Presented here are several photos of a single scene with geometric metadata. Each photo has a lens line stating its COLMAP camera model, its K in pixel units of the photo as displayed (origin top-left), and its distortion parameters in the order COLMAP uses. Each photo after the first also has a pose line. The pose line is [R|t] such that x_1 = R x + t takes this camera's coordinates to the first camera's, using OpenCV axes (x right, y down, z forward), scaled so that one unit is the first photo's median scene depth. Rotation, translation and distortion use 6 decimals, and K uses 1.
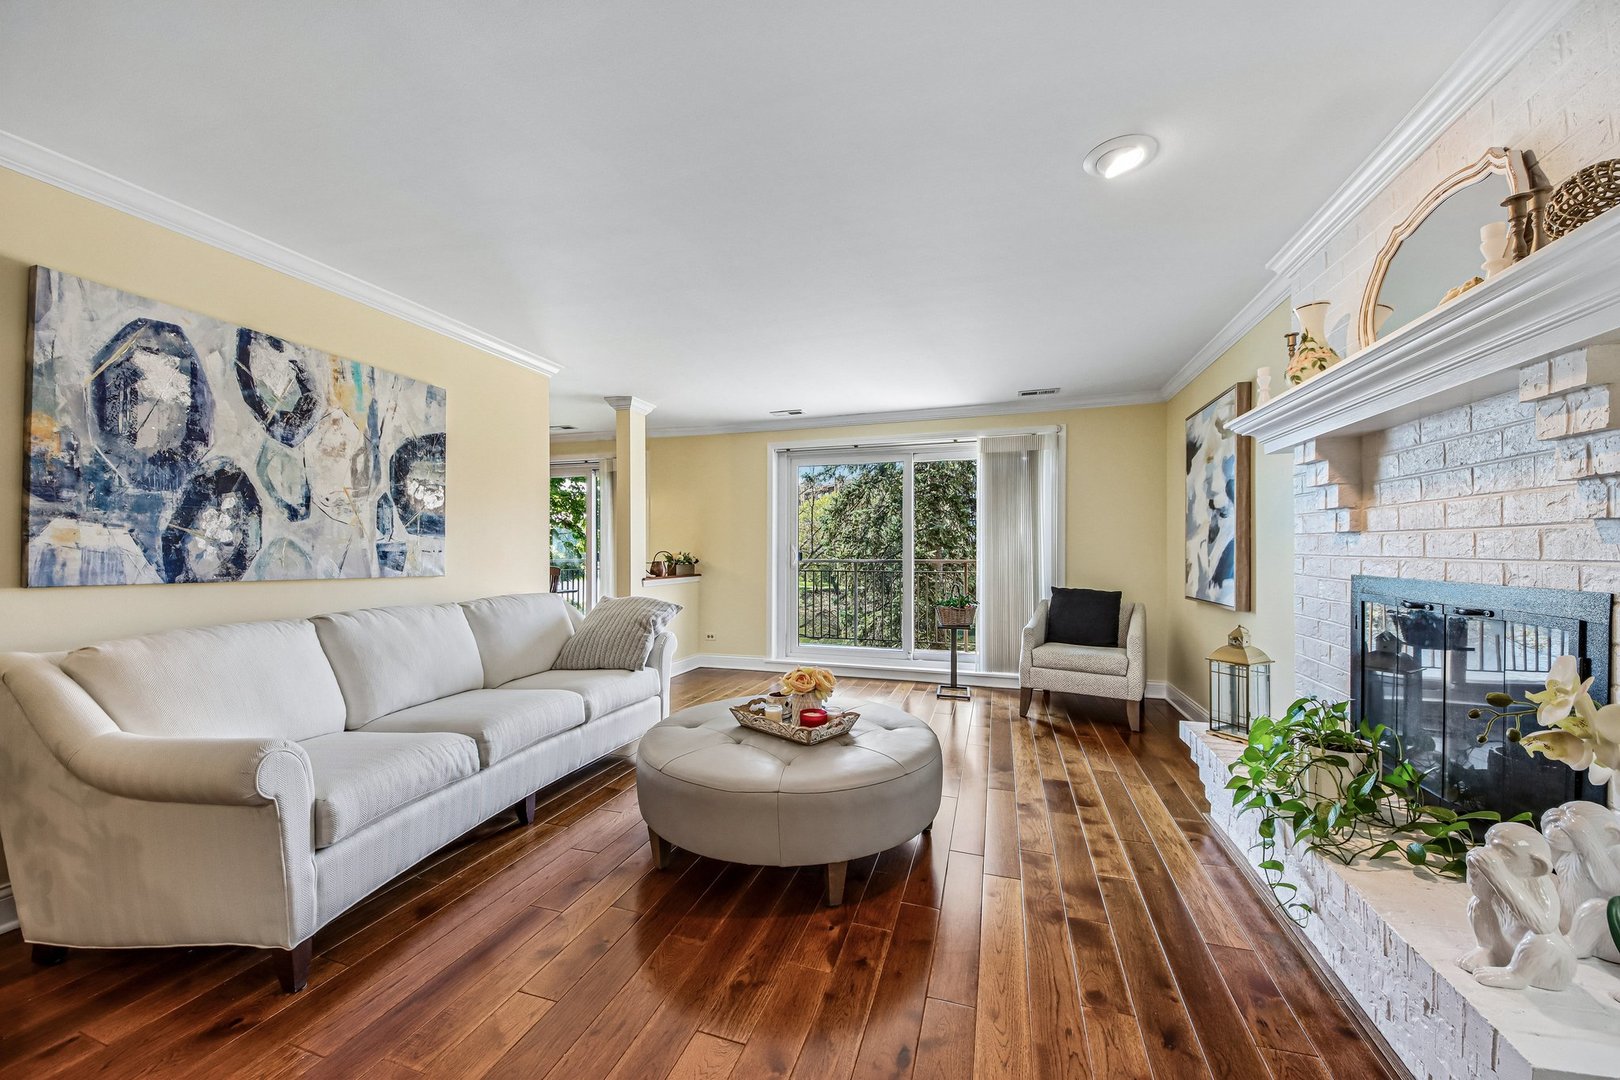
lens RADIAL K [[616.7, 0, 803.7], [0, 616.7, 550.0], [0, 0, 1]] dist [0.052817, -0.025548]
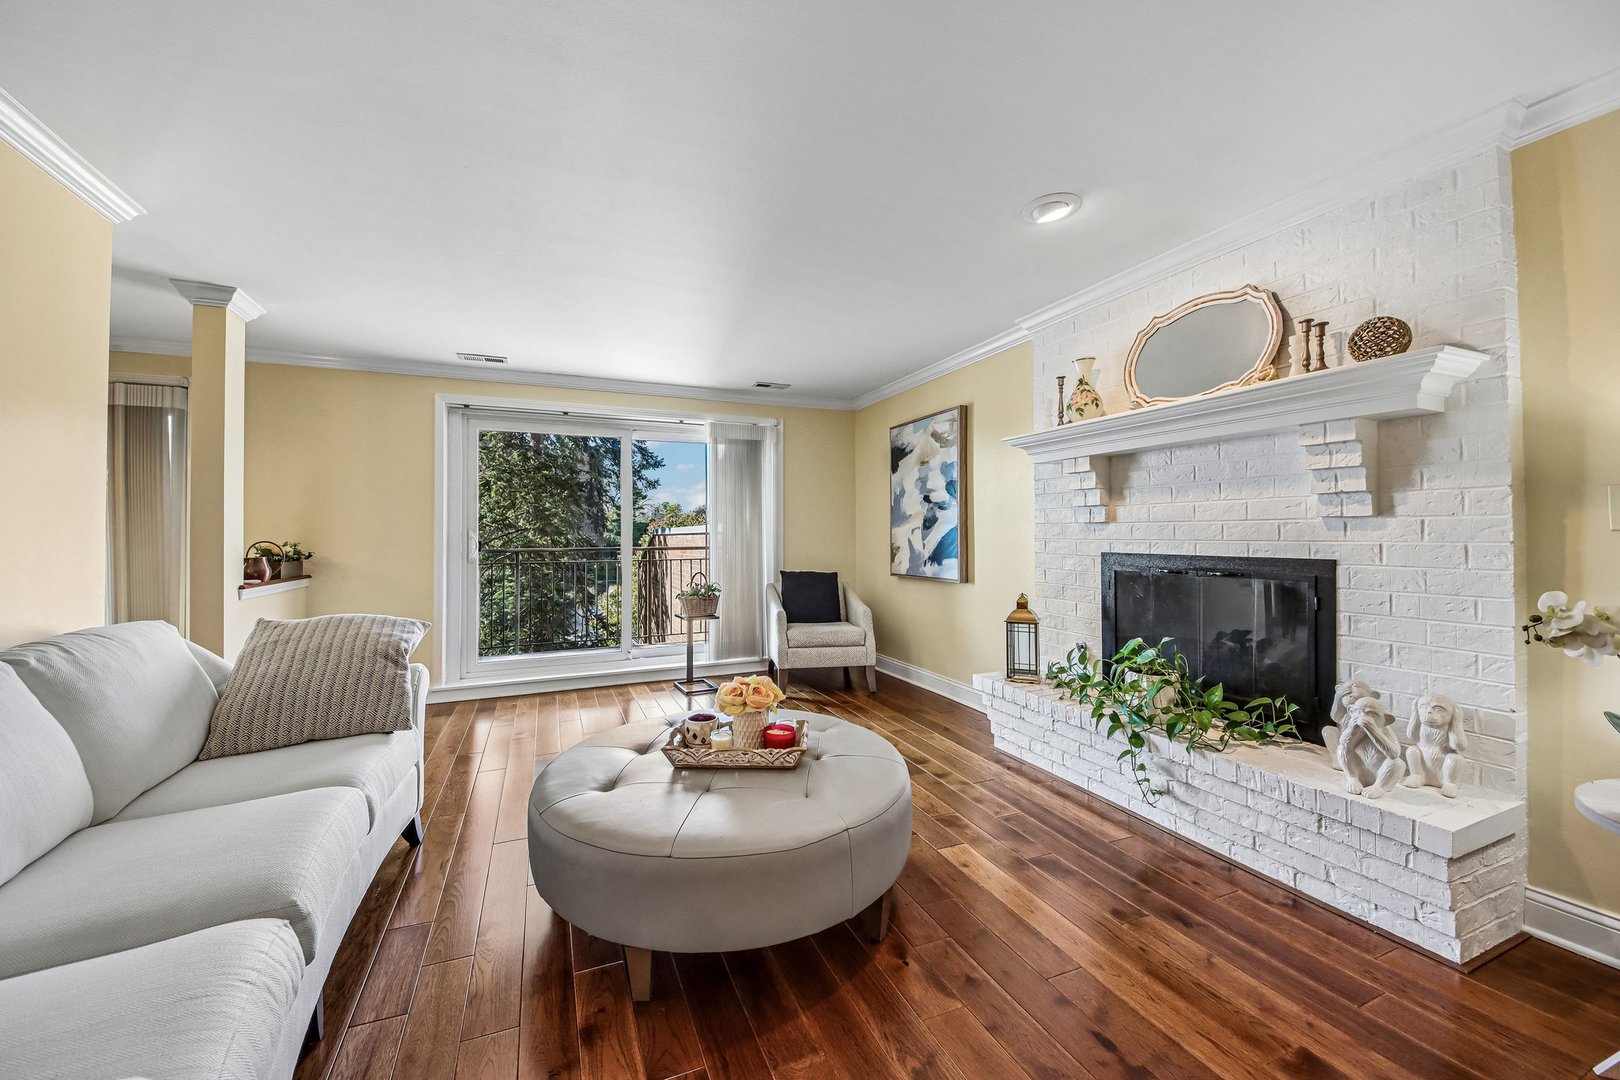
lens RADIAL K [[624.6, 0, 806.6], [0, 624.6, 531.8], [0, 0, 1]] dist [0.053969, -0.035739]
pose [[0.757285, -0.001112, 0.653083, -0.358193], [0.005415, 0.999975, -0.004577, -0.003083], [-0.653062, 0.007002, 0.757272, 0.222238]]
